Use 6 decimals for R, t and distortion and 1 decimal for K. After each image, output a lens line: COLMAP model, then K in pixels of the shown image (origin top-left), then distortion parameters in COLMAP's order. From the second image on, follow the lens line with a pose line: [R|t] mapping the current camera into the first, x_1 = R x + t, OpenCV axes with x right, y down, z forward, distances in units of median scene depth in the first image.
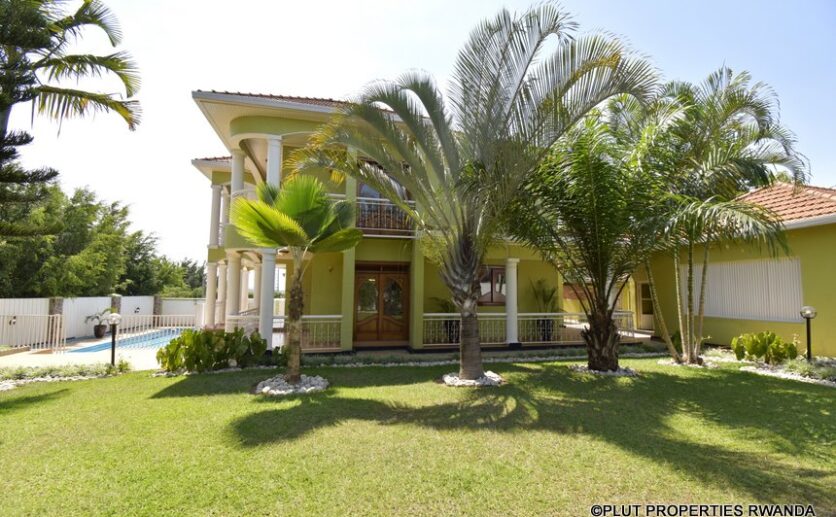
lens RADIAL K [[360.3, 0, 416.9], [0, 360.3, 262.7], [0, 0, 1]] dist [0.000090, -0.016384]
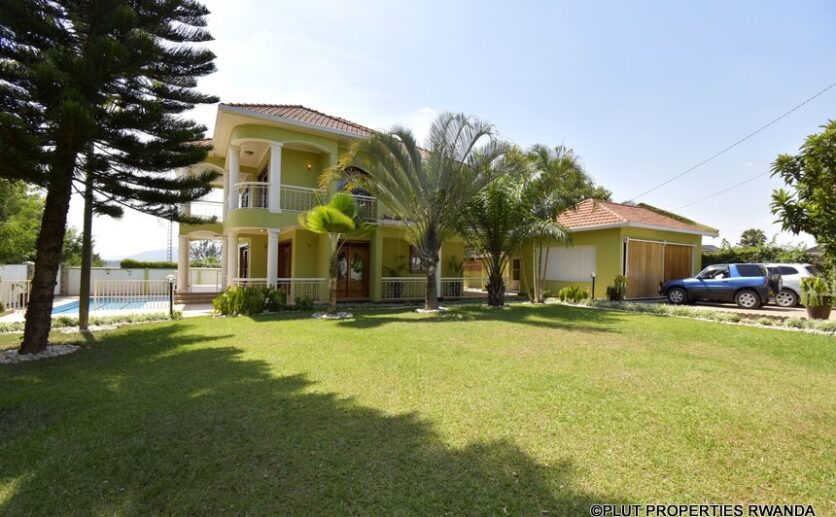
lens RADIAL K [[360.3, 0, 416.9], [0, 360.3, 262.7], [0, 0, 1]] dist [0.000090, -0.016384]
pose [[0.953250, 0.011706, 0.301955, -0.369521], [-0.032984, 0.997310, 0.065465, -0.021393], [-0.300376, -0.072364, 0.951072, -0.529785]]
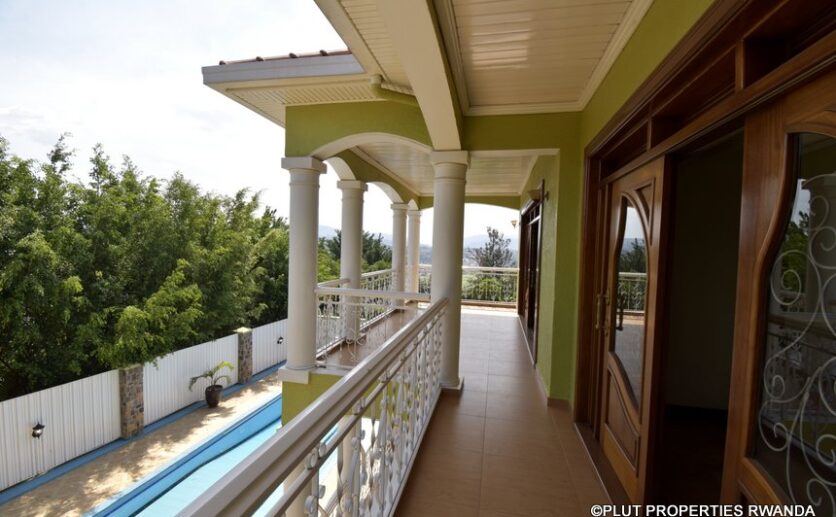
lens RADIAL K [[371.9, 0, 416.9], [0, 371.9, 261.0], [0, 0, 1]] dist [-0.002843, -0.000006]
pose [[0.897266, 0.025492, -0.440754, -0.459623], [0.023210, 0.994227, 0.104754, -0.214748], [0.440880, -0.104222, 0.891494, 1.033249]]
